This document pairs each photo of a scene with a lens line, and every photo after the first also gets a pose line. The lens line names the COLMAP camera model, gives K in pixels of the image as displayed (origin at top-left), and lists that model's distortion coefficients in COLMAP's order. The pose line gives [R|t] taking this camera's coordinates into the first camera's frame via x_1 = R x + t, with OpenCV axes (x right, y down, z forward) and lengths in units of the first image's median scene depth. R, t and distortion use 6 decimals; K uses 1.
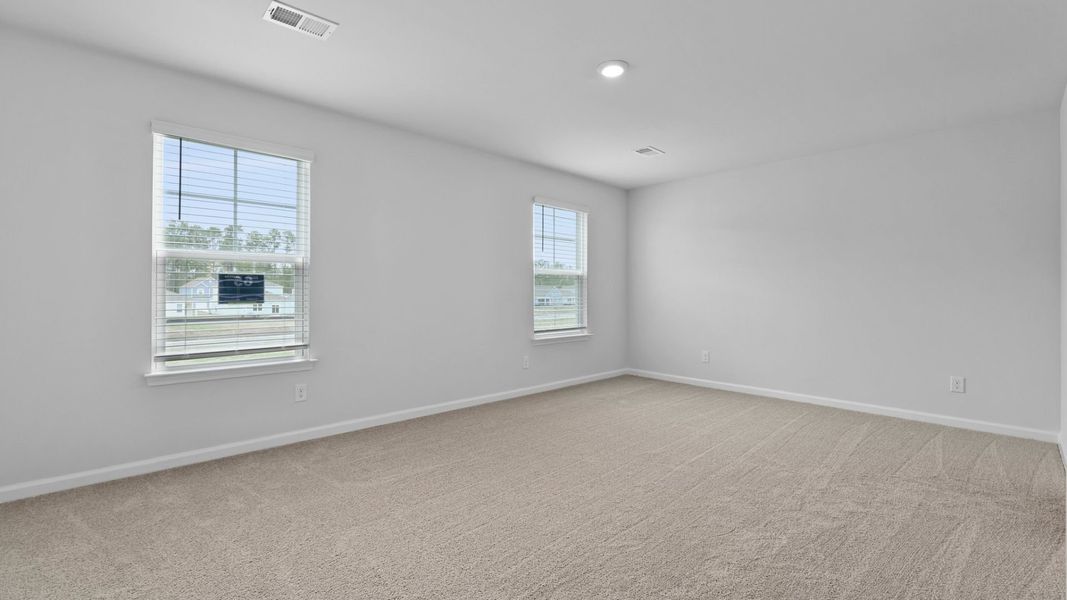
lens RADIAL K [[427.9, 0, 536.4], [0, 427.9, 297.1], [0, 0, 1]] dist [0.002964, 0.000384]
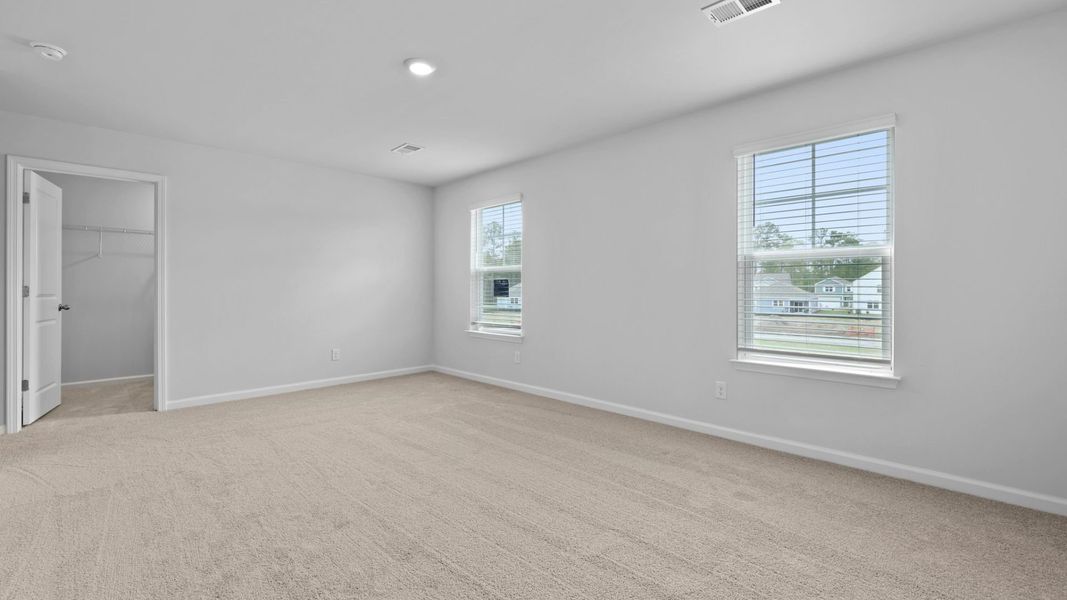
lens RADIAL K [[490.6, 0, 533.7], [0, 490.6, 285.0], [0, 0, 1]] dist [0.002958, 0.000376]
pose [[0.025040, -0.013679, -0.999593, 0.439871], [-0.012204, 0.999828, -0.013988, -0.002333], [0.999612, 0.012550, 0.024869, 0.385861]]
